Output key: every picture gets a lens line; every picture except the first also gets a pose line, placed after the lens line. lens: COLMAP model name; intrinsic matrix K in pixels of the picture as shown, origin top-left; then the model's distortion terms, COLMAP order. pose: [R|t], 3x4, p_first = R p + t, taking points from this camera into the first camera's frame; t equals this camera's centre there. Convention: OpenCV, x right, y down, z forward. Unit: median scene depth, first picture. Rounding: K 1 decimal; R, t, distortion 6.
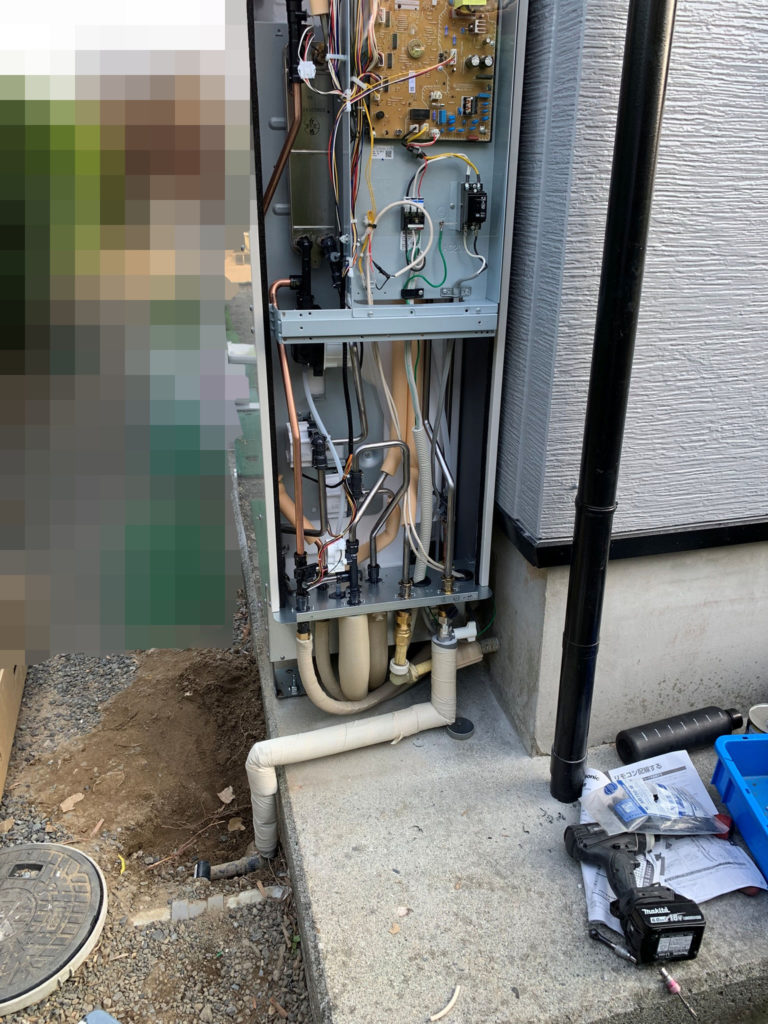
lens RADIAL K [[791.9, 0, 384.0], [0, 791.9, 512.0], [0, 0, 1]] dist [0.010404, -0.012824]
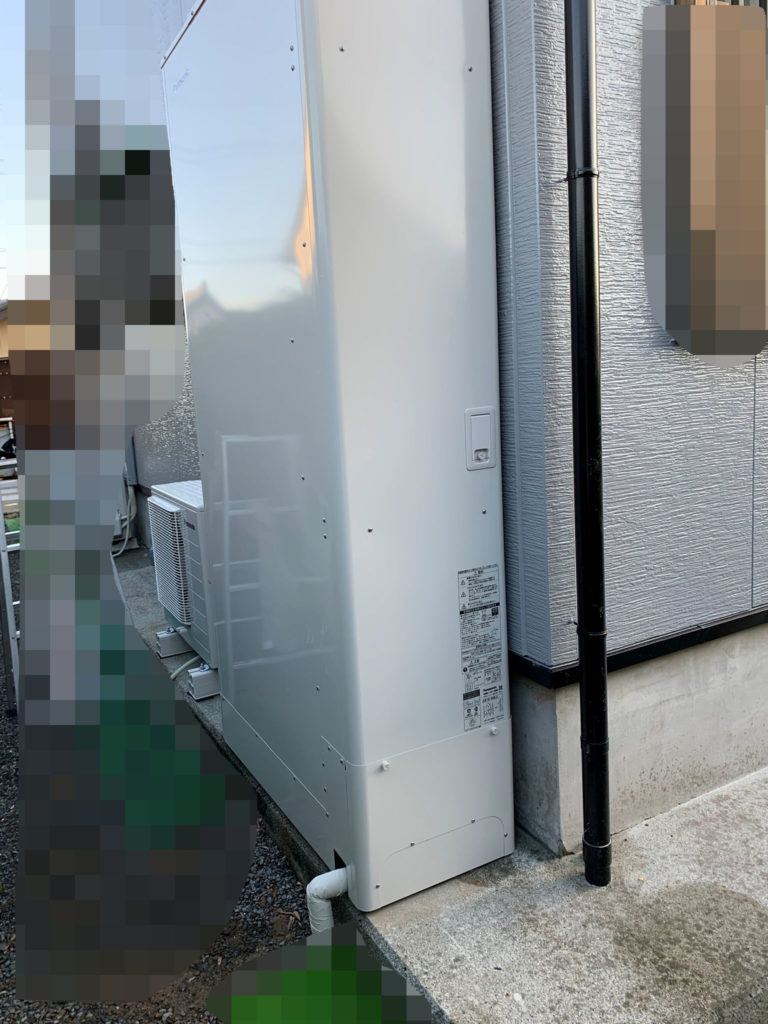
lens RADIAL K [[791.9, 0, 384.0], [0, 791.9, 512.0], [0, 0, 1]] dist [0.010404, -0.012824]
pose [[0.965979, -0.106006, 0.235898, -0.352720], [0.160025, 0.961549, -0.223193, 0.037119], [-0.203167, 0.253349, 0.945800, -0.249916]]
